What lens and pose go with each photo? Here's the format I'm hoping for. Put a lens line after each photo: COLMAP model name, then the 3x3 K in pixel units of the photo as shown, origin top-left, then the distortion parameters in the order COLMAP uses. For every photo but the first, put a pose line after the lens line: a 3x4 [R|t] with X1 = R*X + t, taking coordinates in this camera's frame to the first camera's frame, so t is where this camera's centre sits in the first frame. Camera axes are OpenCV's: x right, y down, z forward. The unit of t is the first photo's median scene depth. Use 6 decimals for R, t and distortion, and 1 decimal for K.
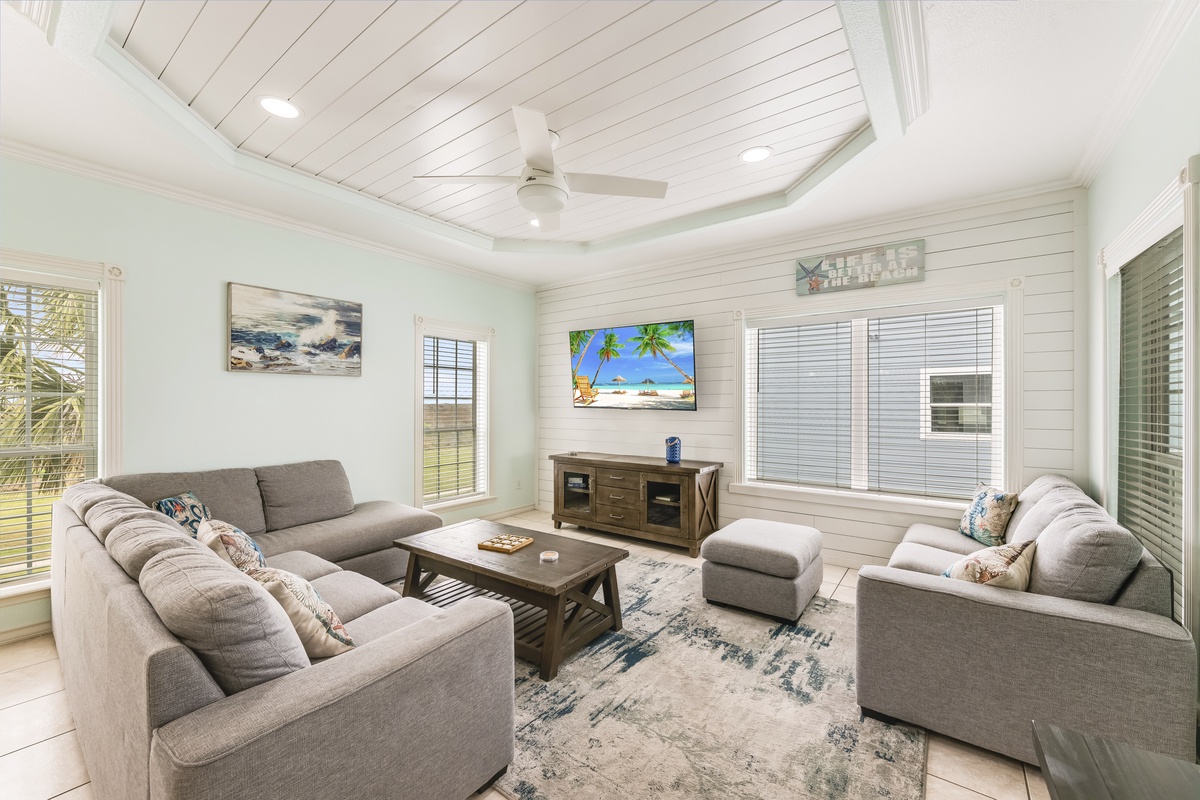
lens RADIAL K [[485.6, 0, 589.0], [0, 485.6, 399.3], [0, 0, 1]] dist [0.000260, -0.000085]
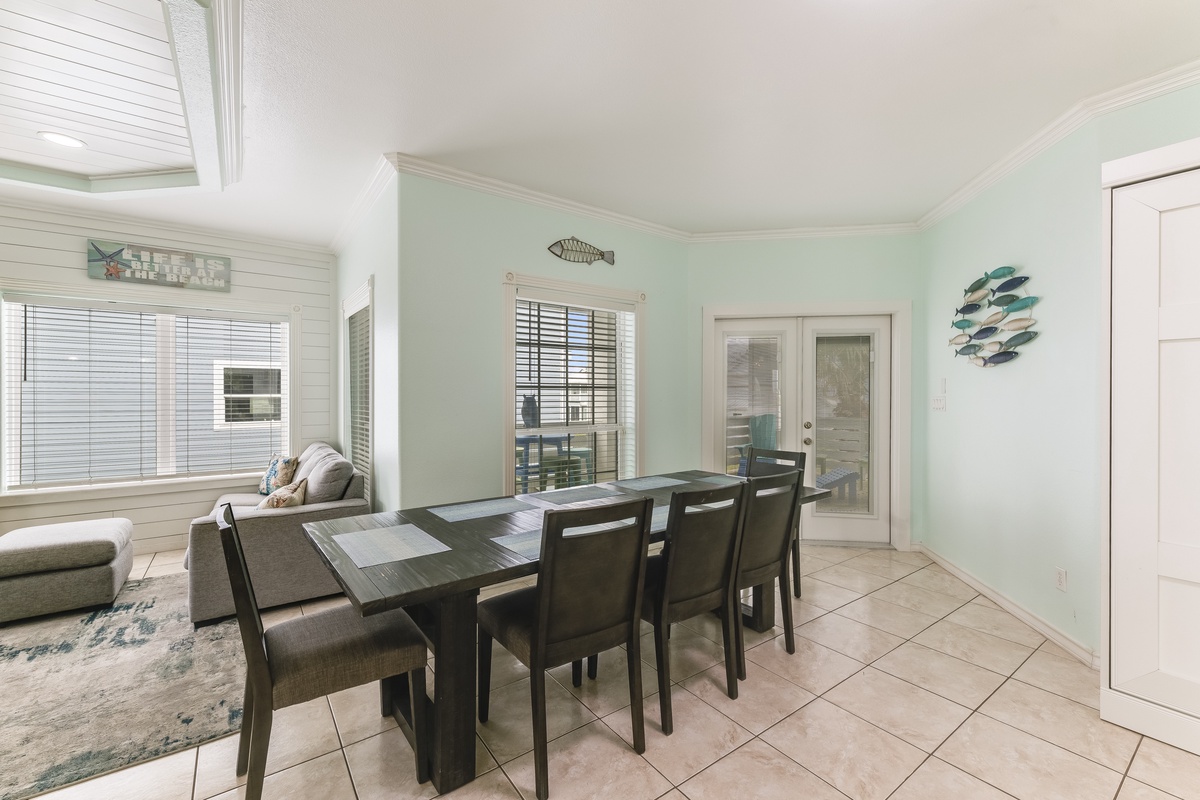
lens RADIAL K [[485.6, 0, 589.0], [0, 485.6, 399.3], [0, 0, 1]] dist [0.000260, -0.000085]
pose [[0.303802, -0.010380, 0.952679, -0.235745], [-0.006999, 0.999889, 0.013127, -0.001428], [-0.952709, -0.010655, 0.303696, -0.269951]]
